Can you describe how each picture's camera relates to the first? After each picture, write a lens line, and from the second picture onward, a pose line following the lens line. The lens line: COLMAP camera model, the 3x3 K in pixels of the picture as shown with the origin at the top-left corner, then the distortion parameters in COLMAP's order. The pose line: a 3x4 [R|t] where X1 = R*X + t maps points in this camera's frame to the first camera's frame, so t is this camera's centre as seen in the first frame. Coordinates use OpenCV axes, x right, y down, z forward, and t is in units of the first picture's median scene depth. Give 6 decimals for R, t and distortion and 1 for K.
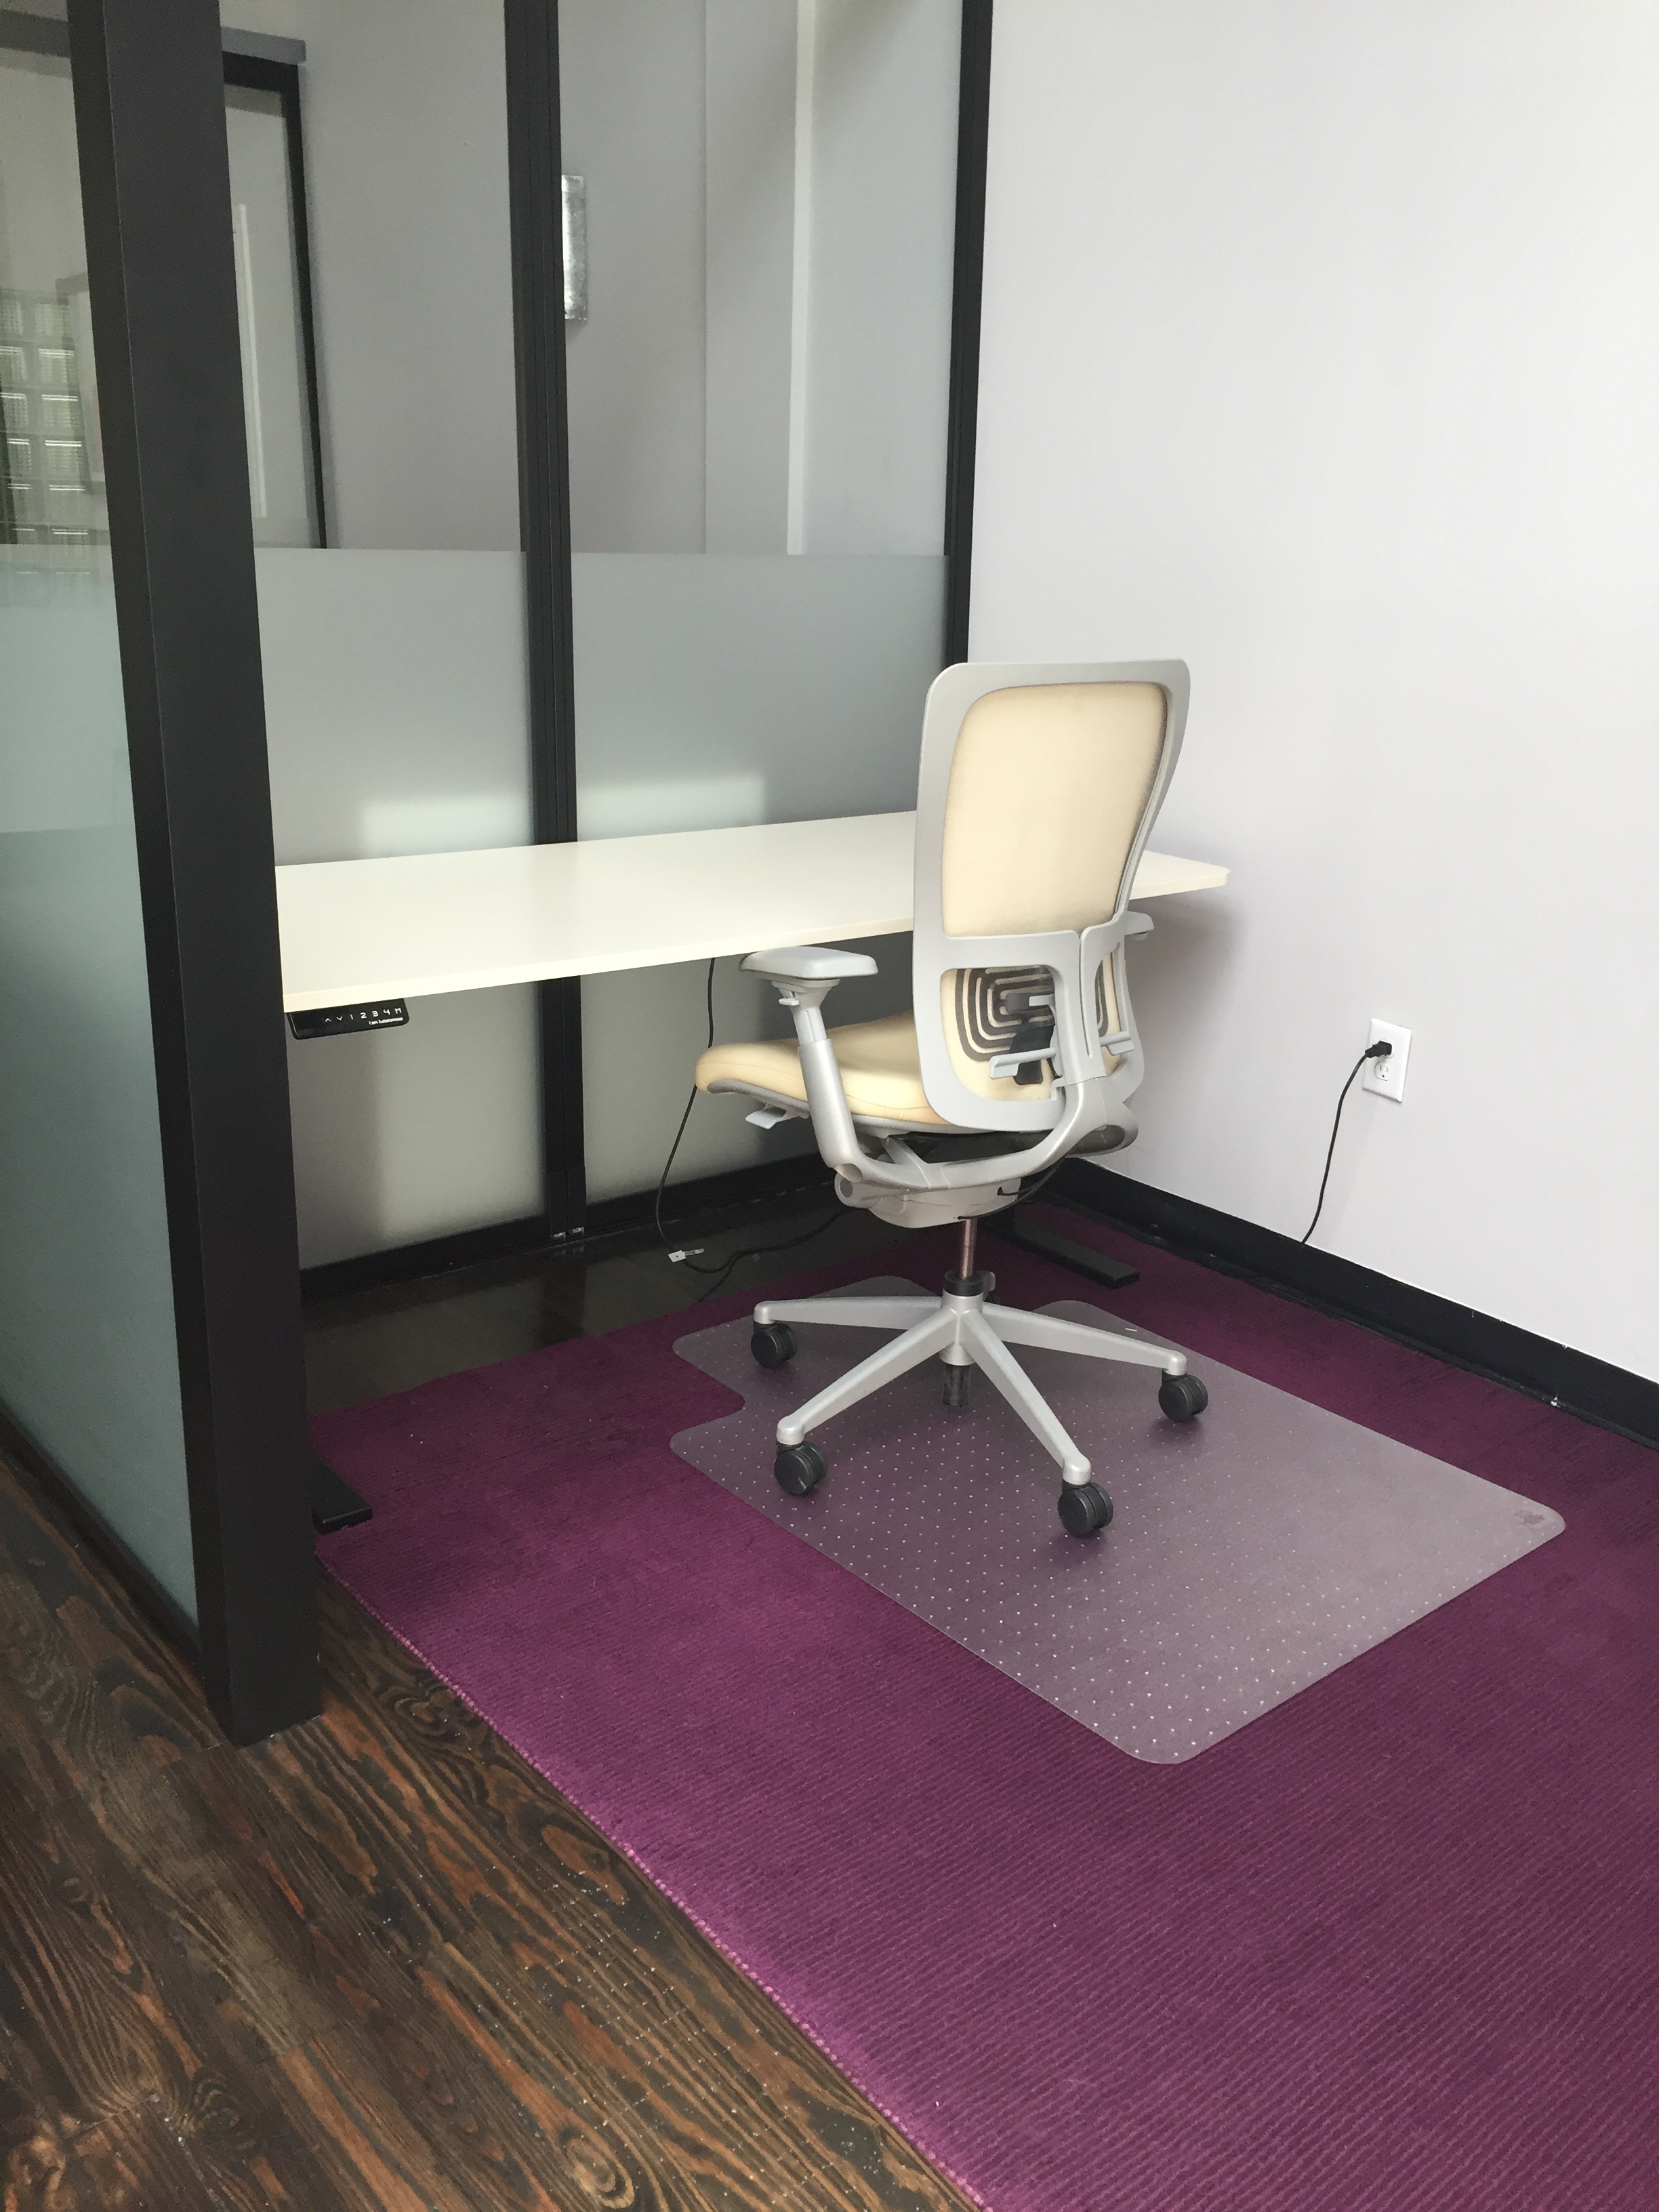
lens RADIAL K [[1912.8, 0, 829.5], [0, 1912.8, 1106.0], [0, 0, 1]] dist [0.064399, -0.077131]
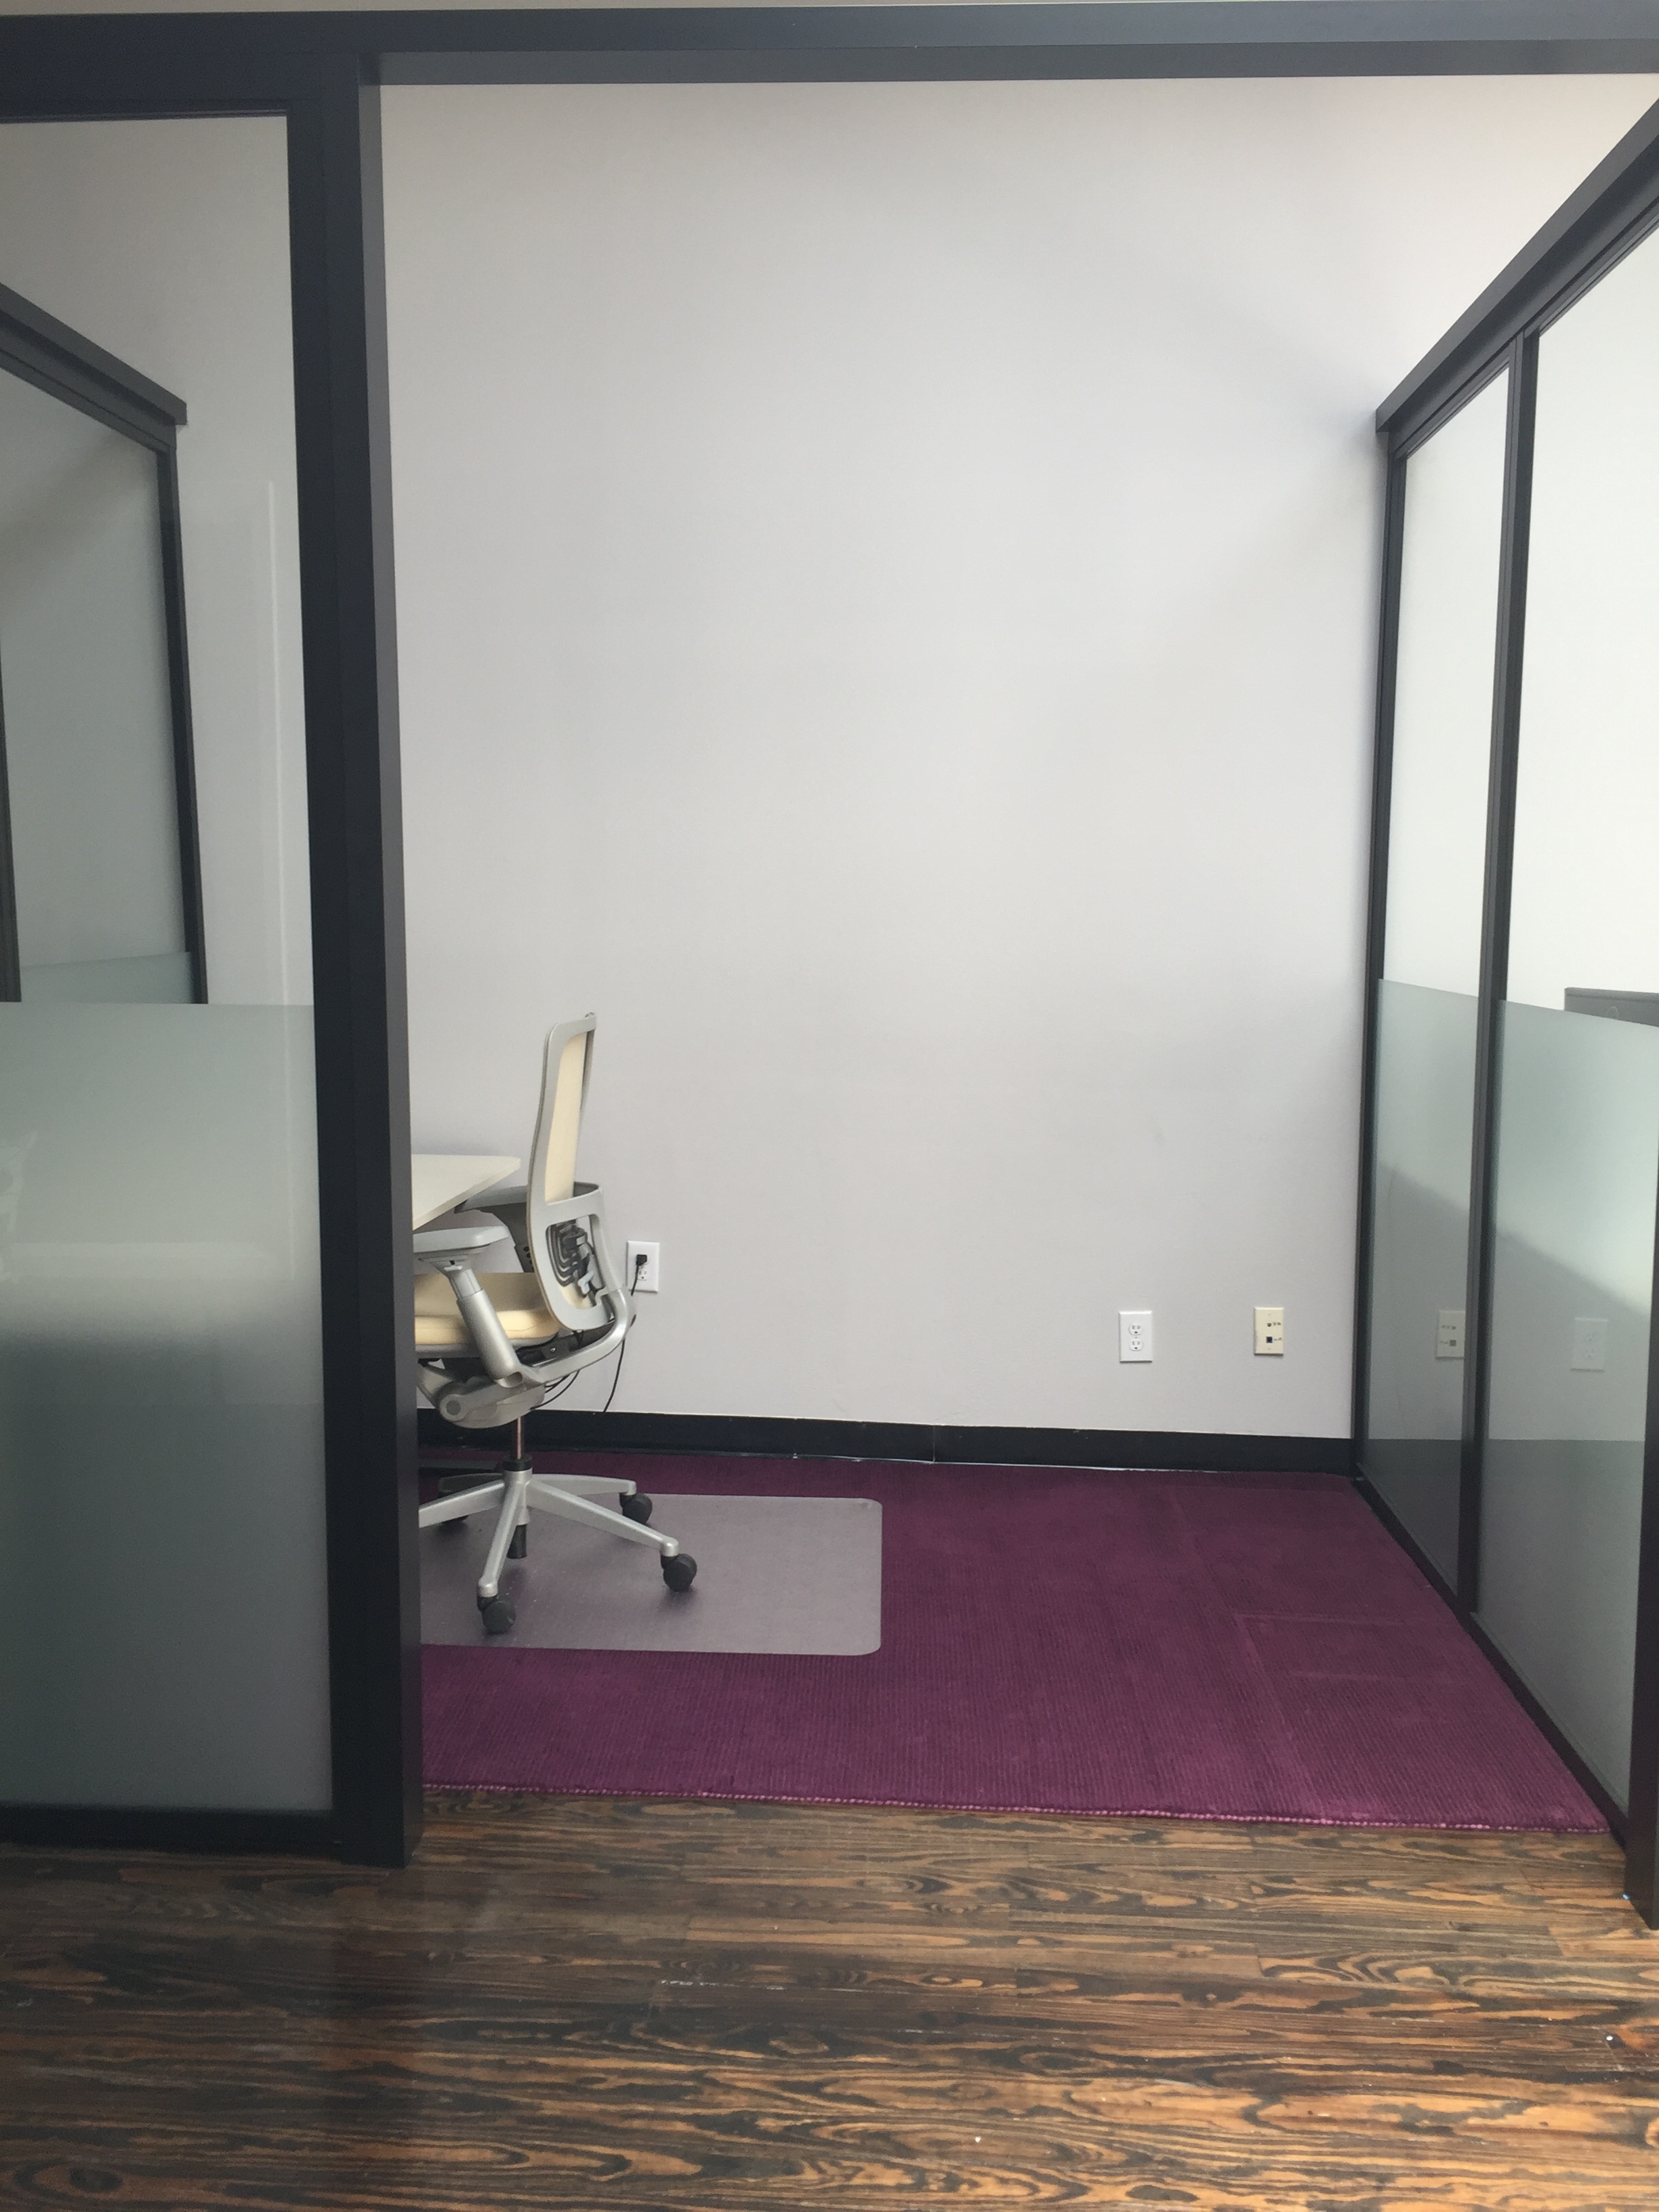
lens RADIAL K [[1912.8, 0, 829.5], [0, 1912.8, 1106.0], [0, 0, 1]] dist [0.064399, -0.077131]
pose [[0.677265, -0.112291, 0.727119, -0.819310], [0.238266, 0.968500, -0.072361, -0.003060], [-0.696090, 0.222256, 0.682687, -0.170402]]
